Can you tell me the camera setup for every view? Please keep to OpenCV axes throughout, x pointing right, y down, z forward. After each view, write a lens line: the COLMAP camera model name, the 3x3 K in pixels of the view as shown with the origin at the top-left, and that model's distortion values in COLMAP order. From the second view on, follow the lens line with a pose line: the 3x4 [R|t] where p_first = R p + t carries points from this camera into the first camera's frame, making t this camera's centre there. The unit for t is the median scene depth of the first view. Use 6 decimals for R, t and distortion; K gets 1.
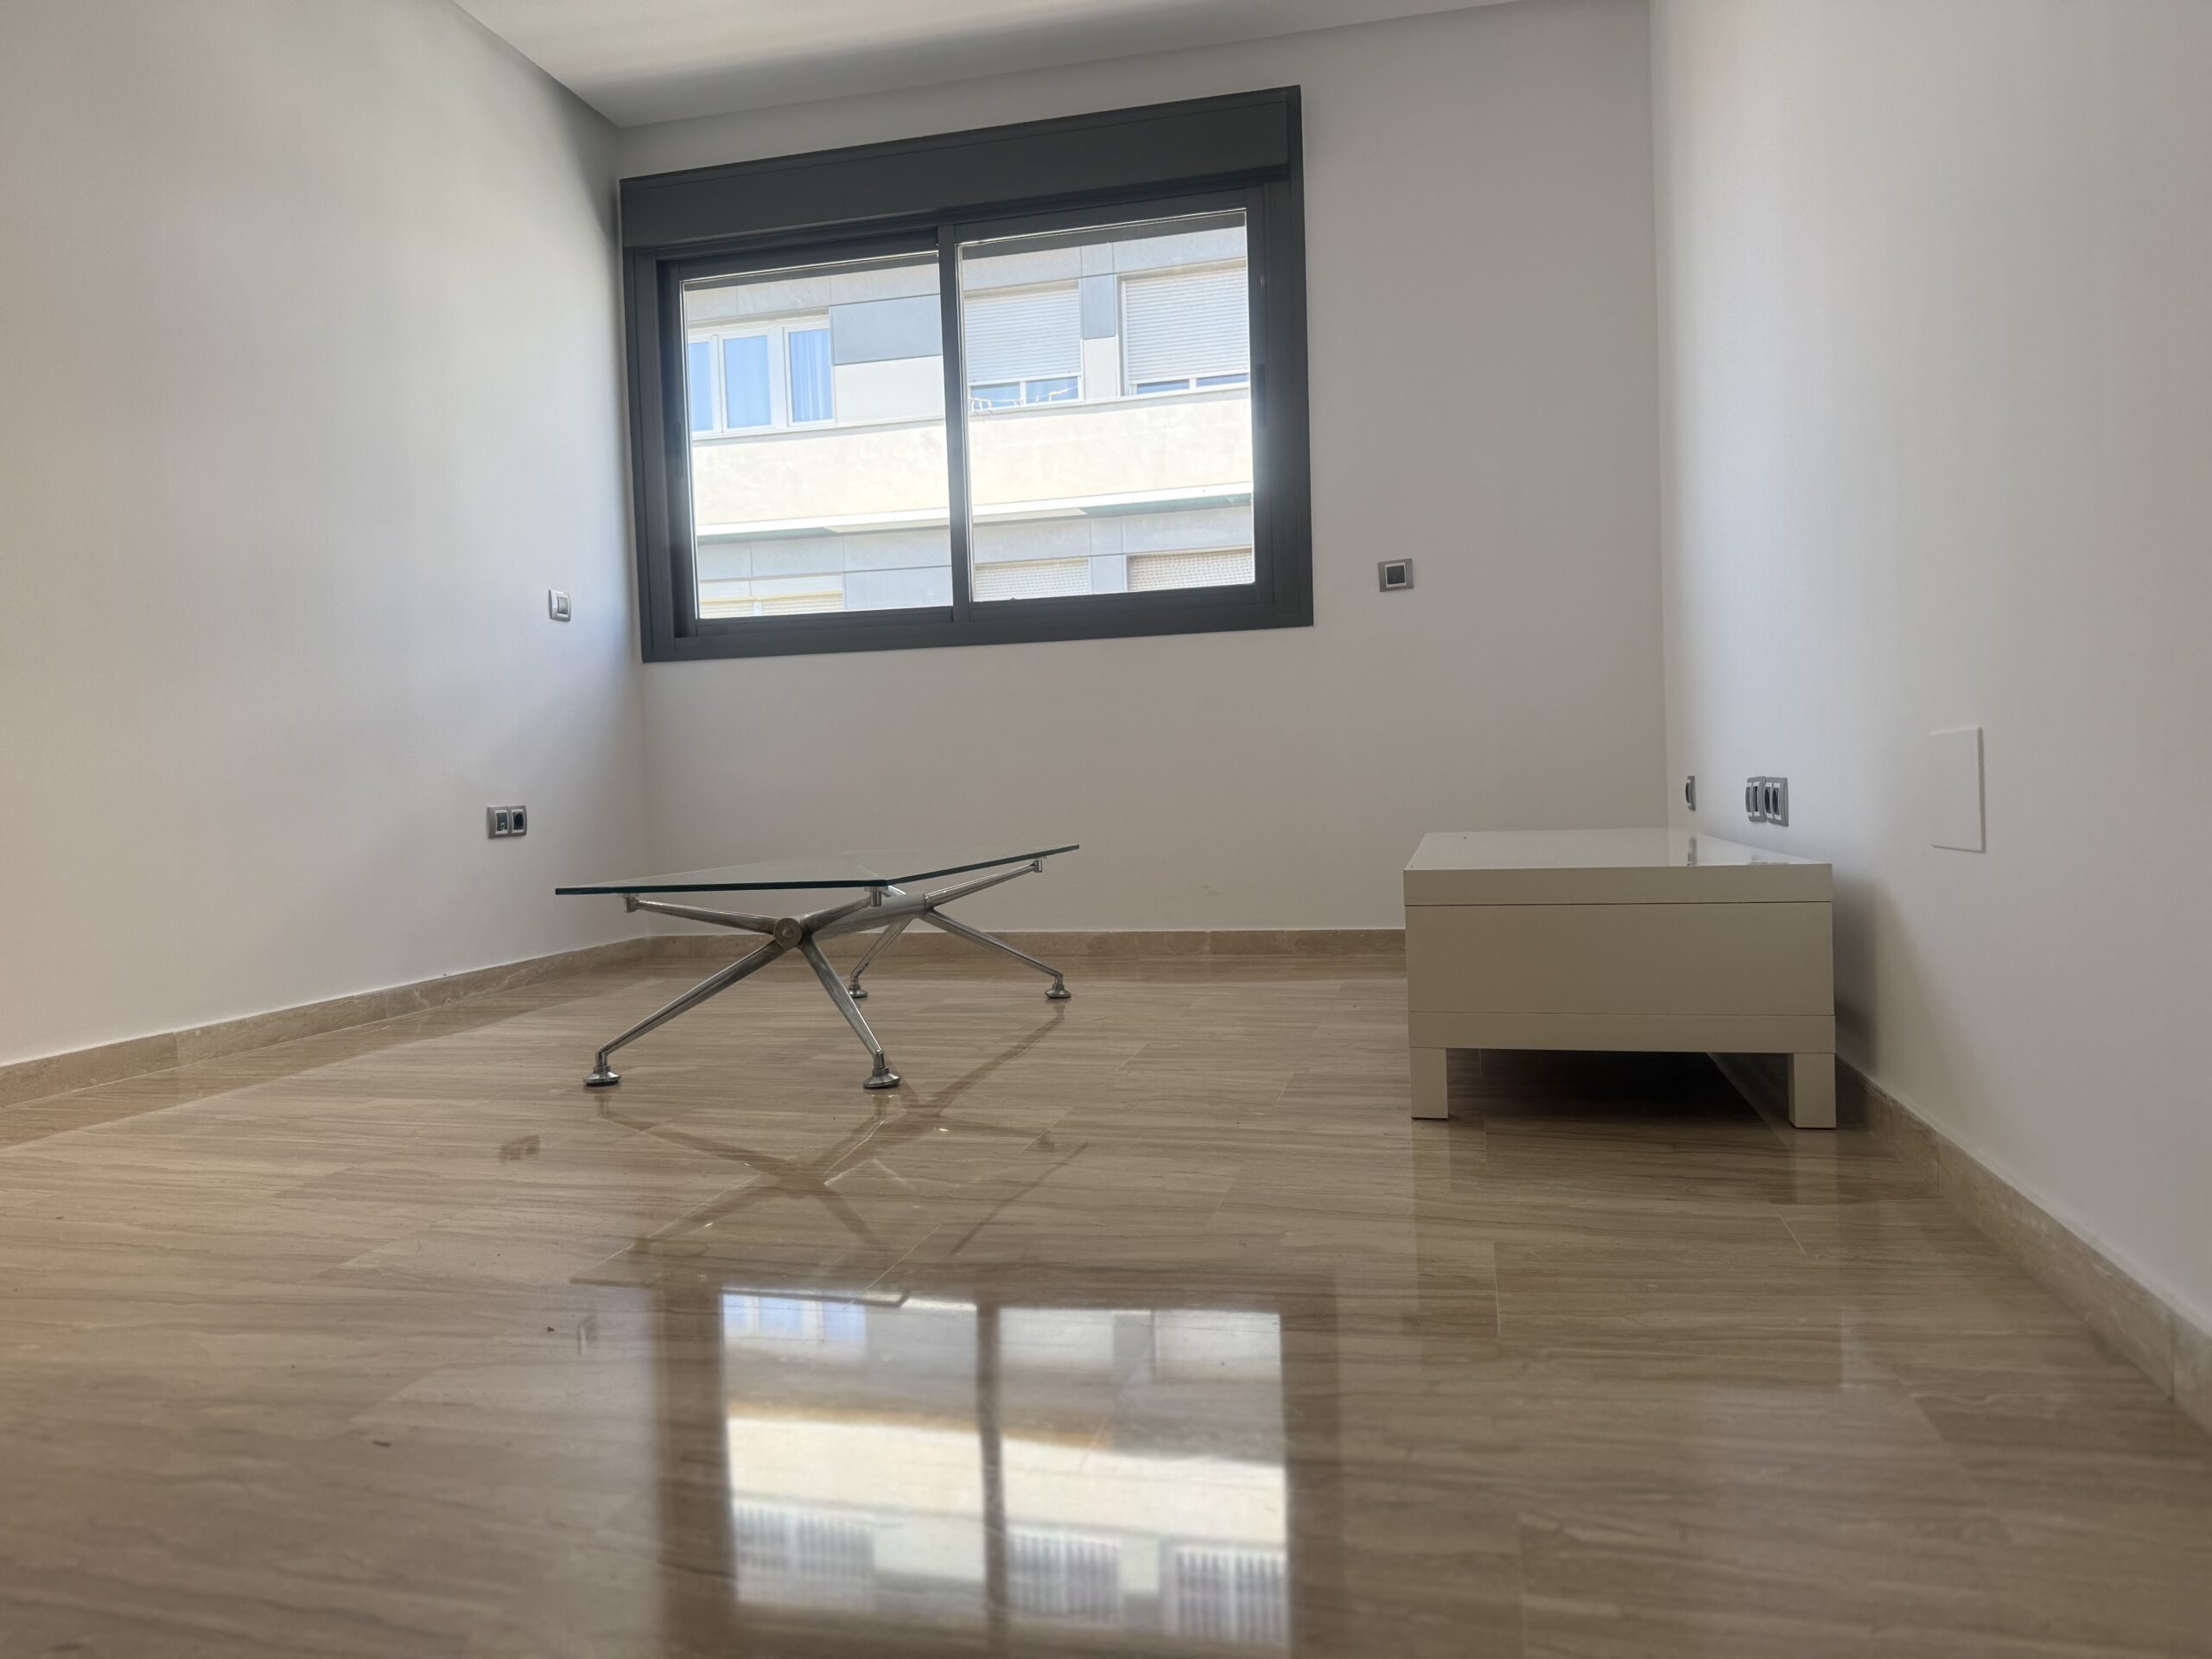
lens RADIAL K [[1565.5, 0, 1104.5], [0, 1565.5, 818.8], [0, 0, 1]] dist [0.046412, -0.054316]
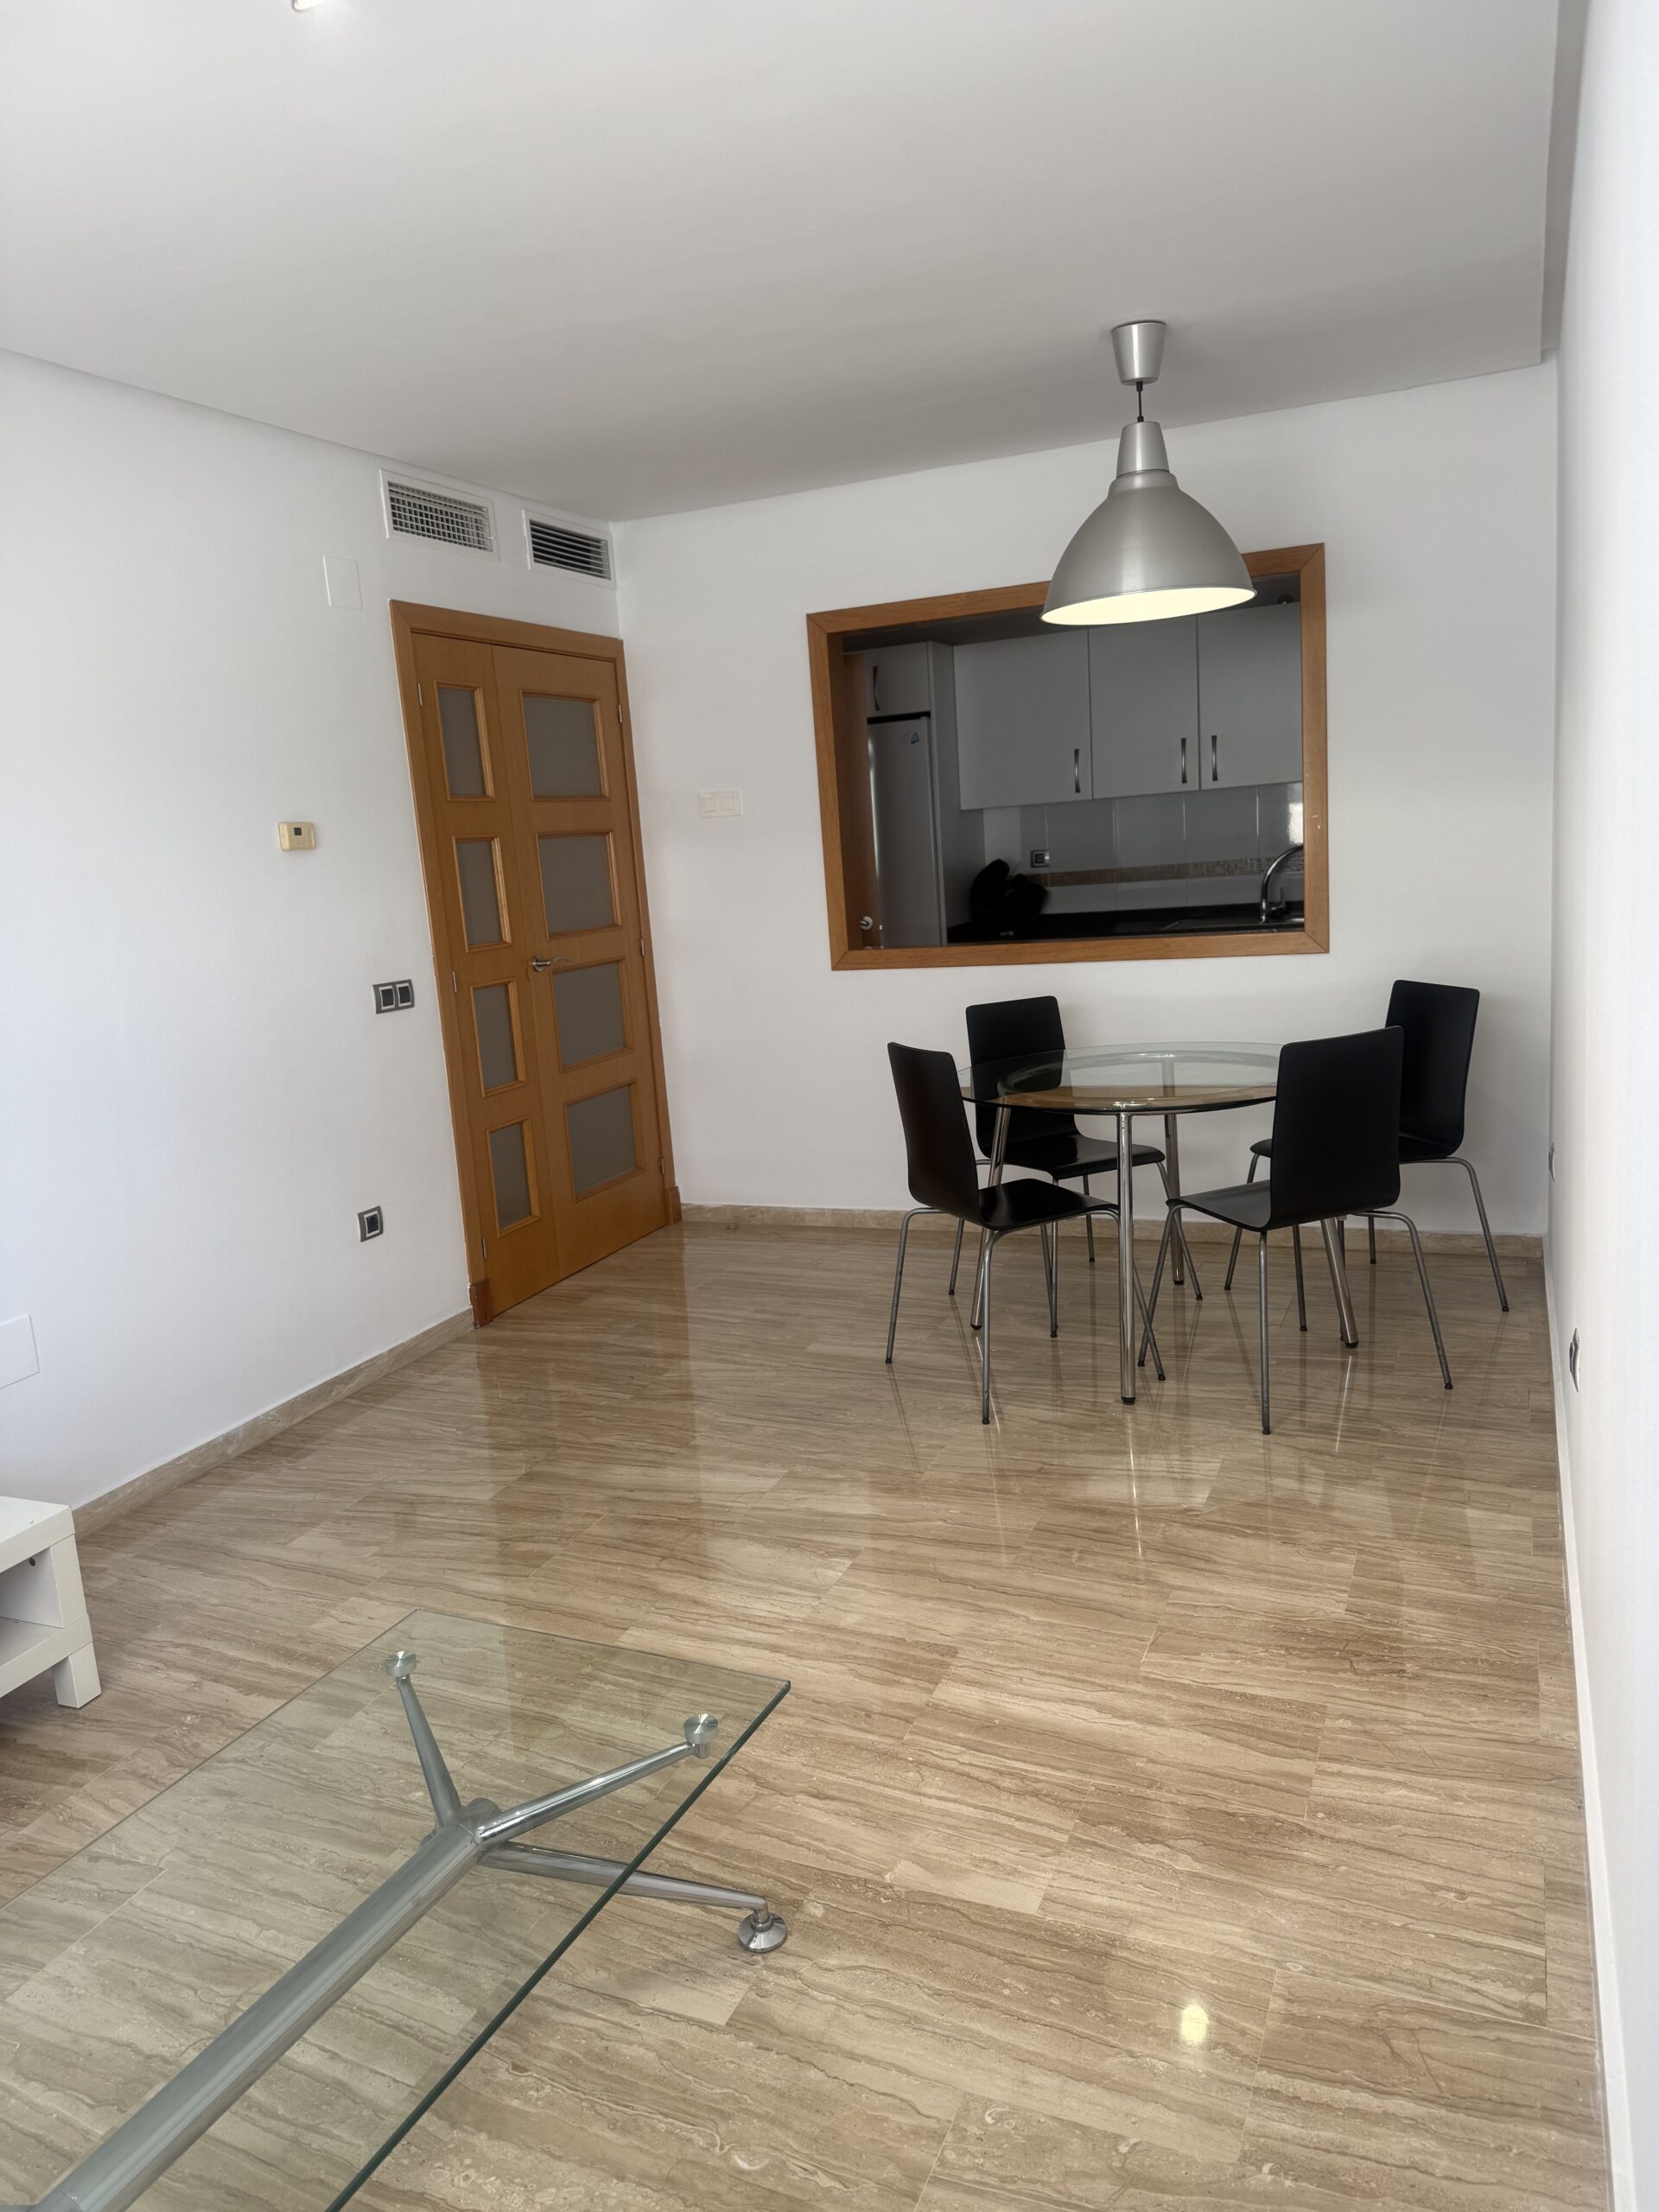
lens RADIAL K [[1565.5, 0, 815.6], [0, 1565.5, 1121.1], [0, 0, 1]] dist [0.046412, -0.054316]
pose [[-0.977139, 0.069465, 0.200934, -0.731533], [0.109239, 0.974859, 0.194210, -0.493286], [-0.182391, 0.211720, -0.960161, 2.291263]]
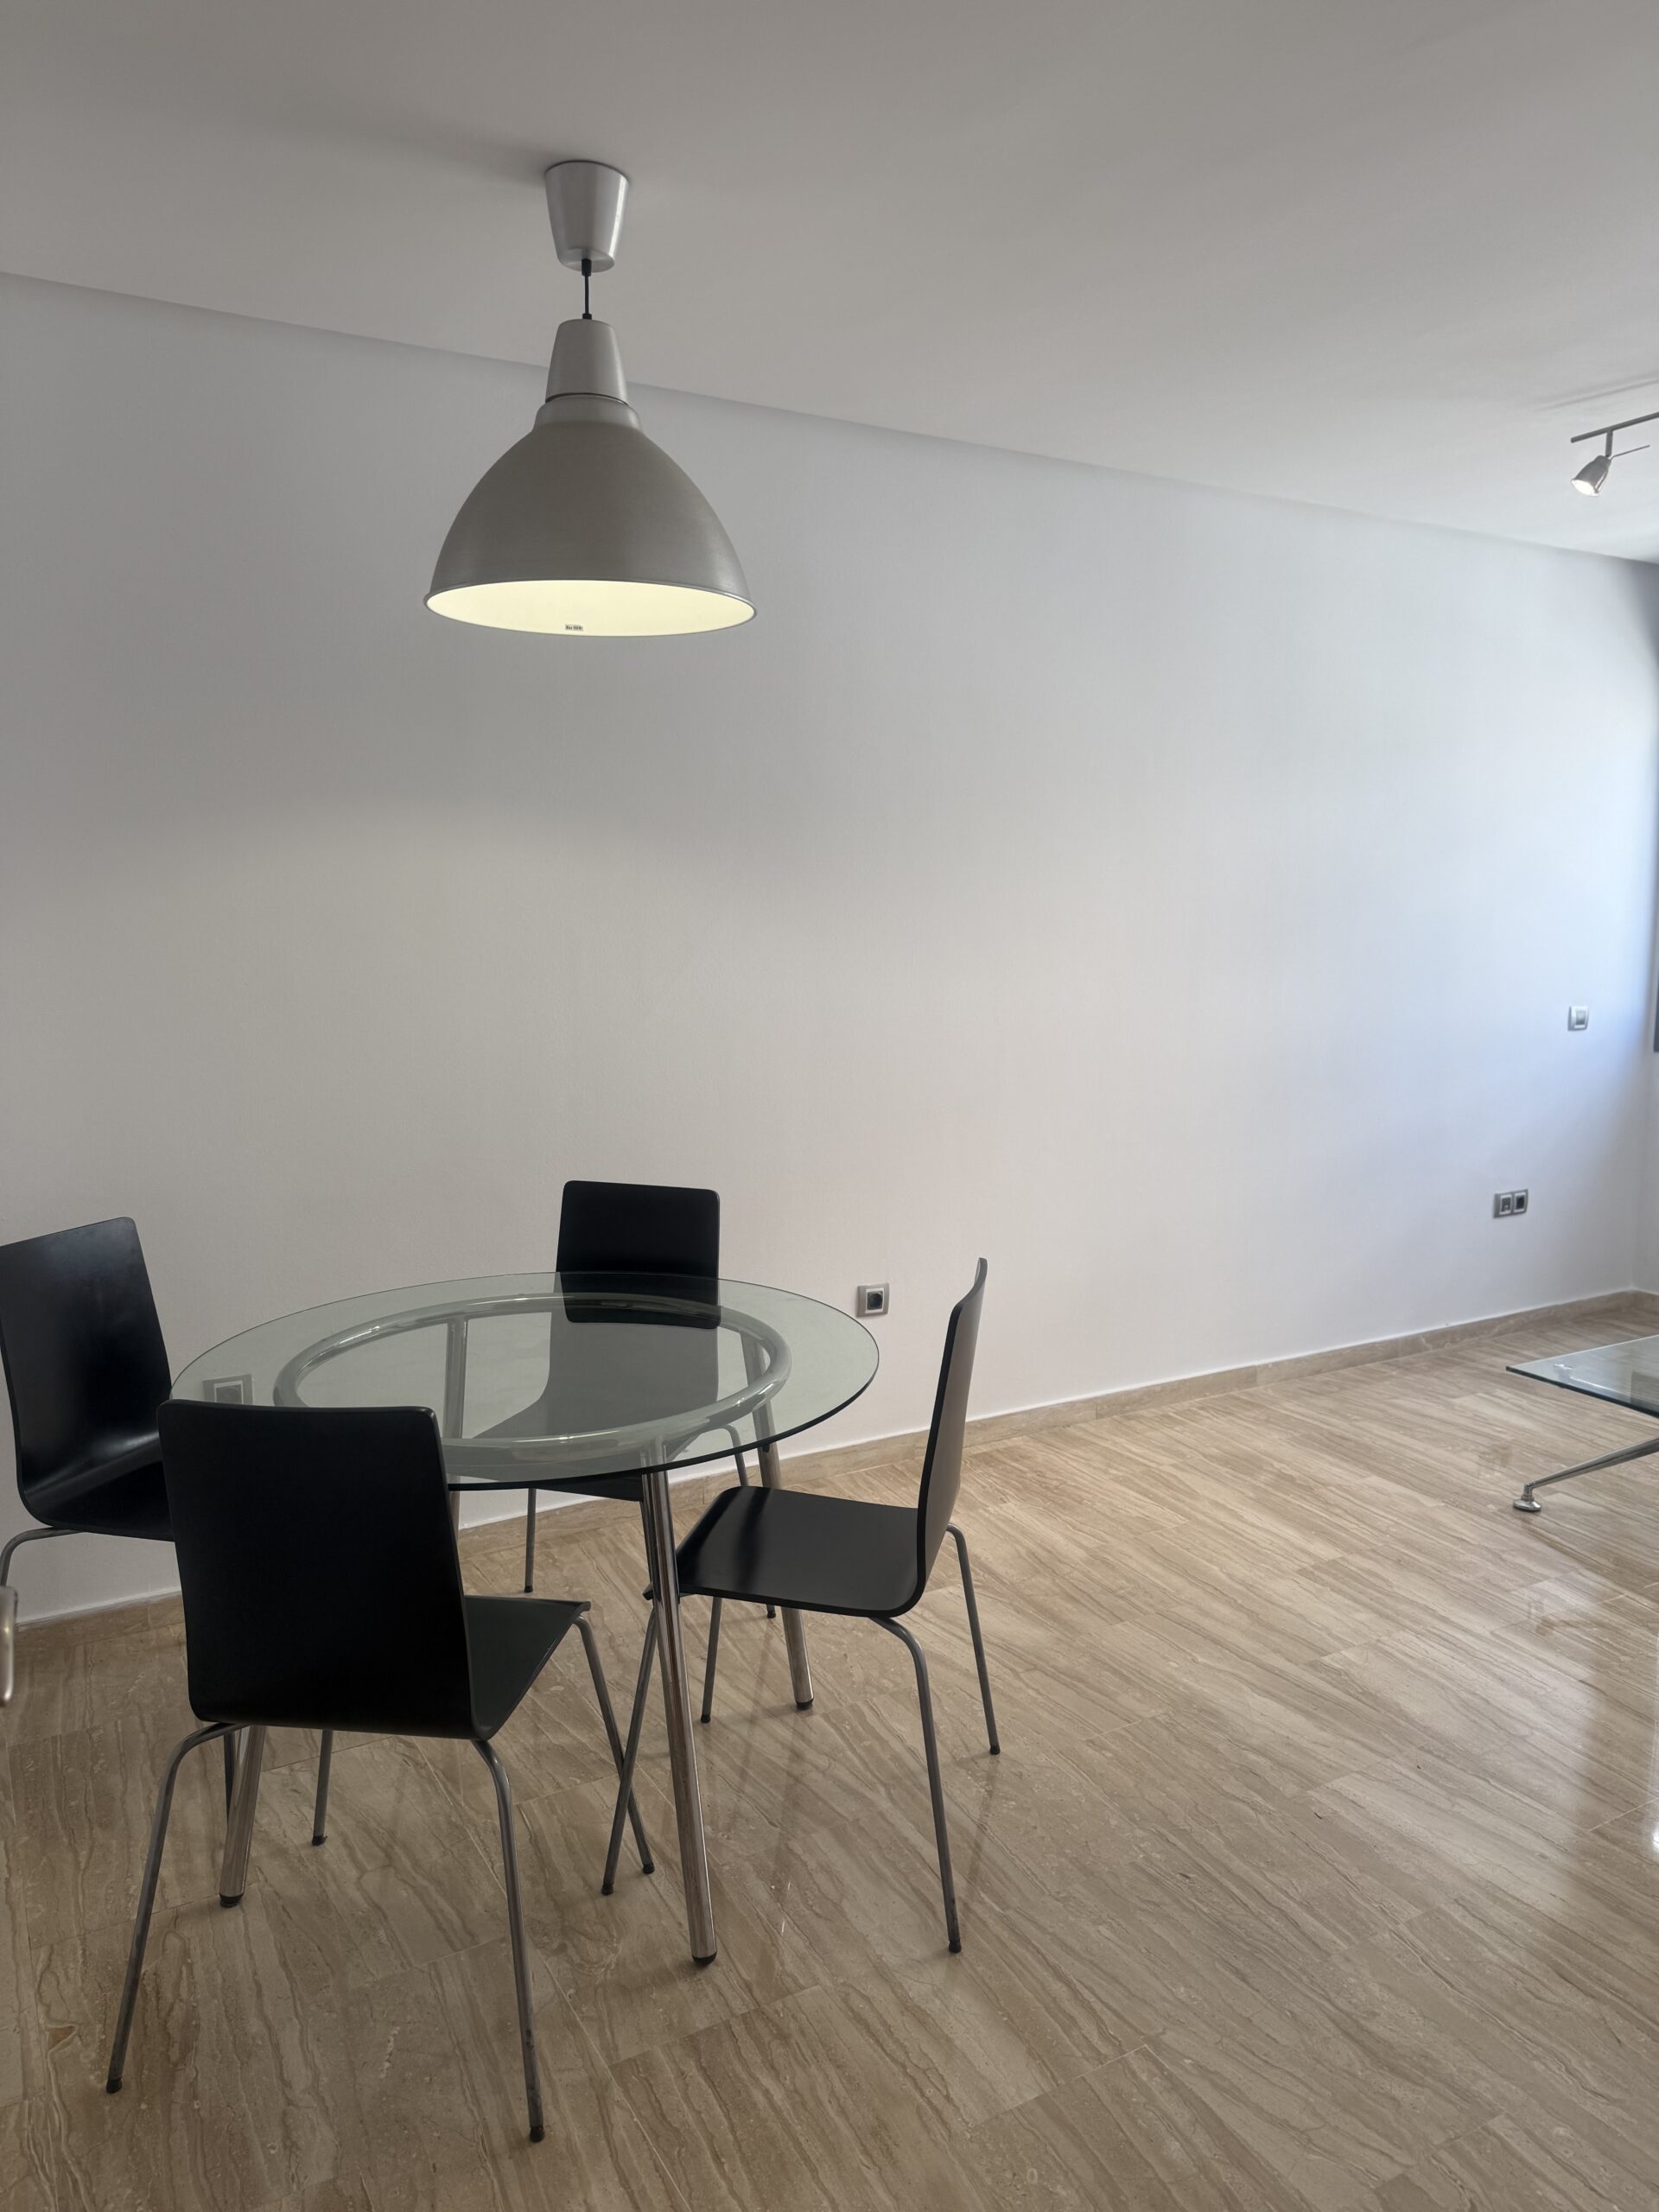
lens RADIAL K [[1565.5, 0, 828.8], [0, 1565.5, 1094.9], [0, 0, 1]] dist [0.046412, -0.054316]
pose [[0.684480, 0.128142, -0.717682, 0.287913], [-0.043316, 0.989840, 0.135424, -0.489394], [0.727744, -0.061608, 0.683076, -0.505016]]
